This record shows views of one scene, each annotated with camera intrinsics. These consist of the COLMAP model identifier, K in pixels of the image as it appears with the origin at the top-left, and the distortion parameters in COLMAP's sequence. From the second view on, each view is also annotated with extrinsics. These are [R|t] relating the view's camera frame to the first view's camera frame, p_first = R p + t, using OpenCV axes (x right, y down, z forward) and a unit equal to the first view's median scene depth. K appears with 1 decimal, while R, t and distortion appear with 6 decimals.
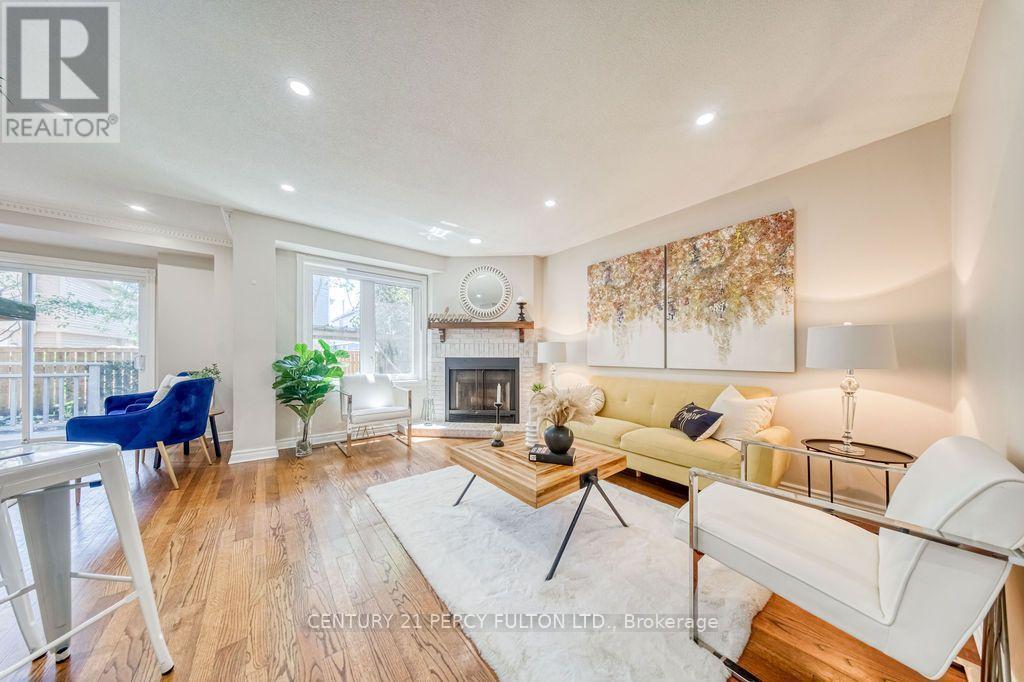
lens RADIAL K [[303.3, 0, 506.4], [0, 303.3, 355.8], [0, 0, 1]] dist [0.000596, -0.000077]
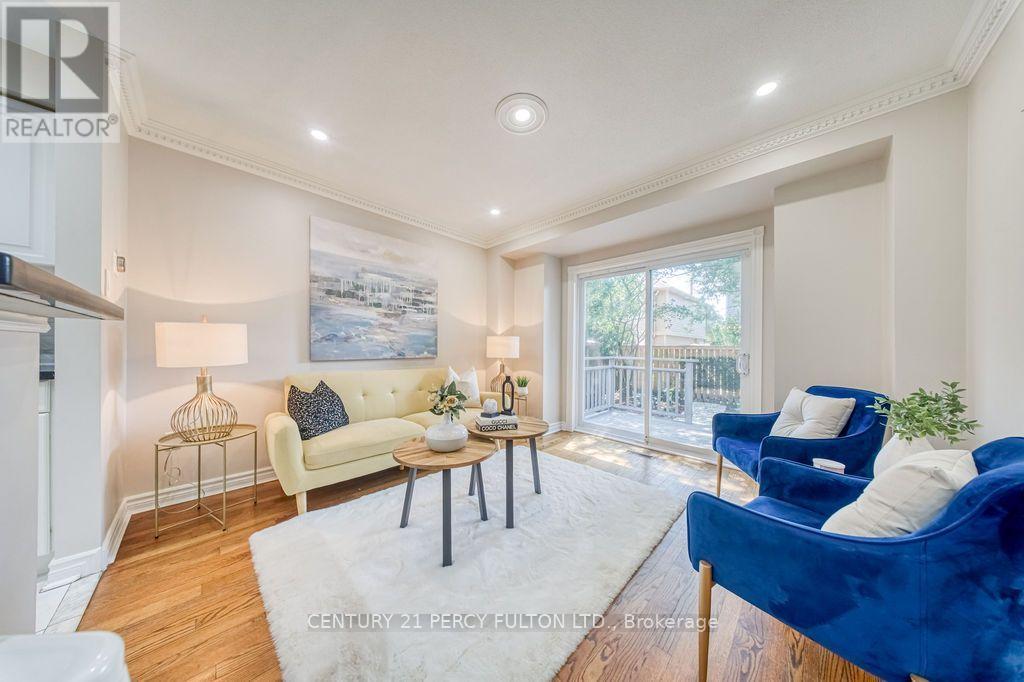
lens RADIAL K [[303.3, 0, 506.4], [0, 303.3, 355.8], [0, 0, 1]] dist [0.000596, -0.000077]
pose [[0.116077, 0.023474, -0.992963, -0.381629], [-0.012017, 0.999681, 0.022228, -0.004820], [0.993167, 0.009353, 0.116322, 0.245241]]
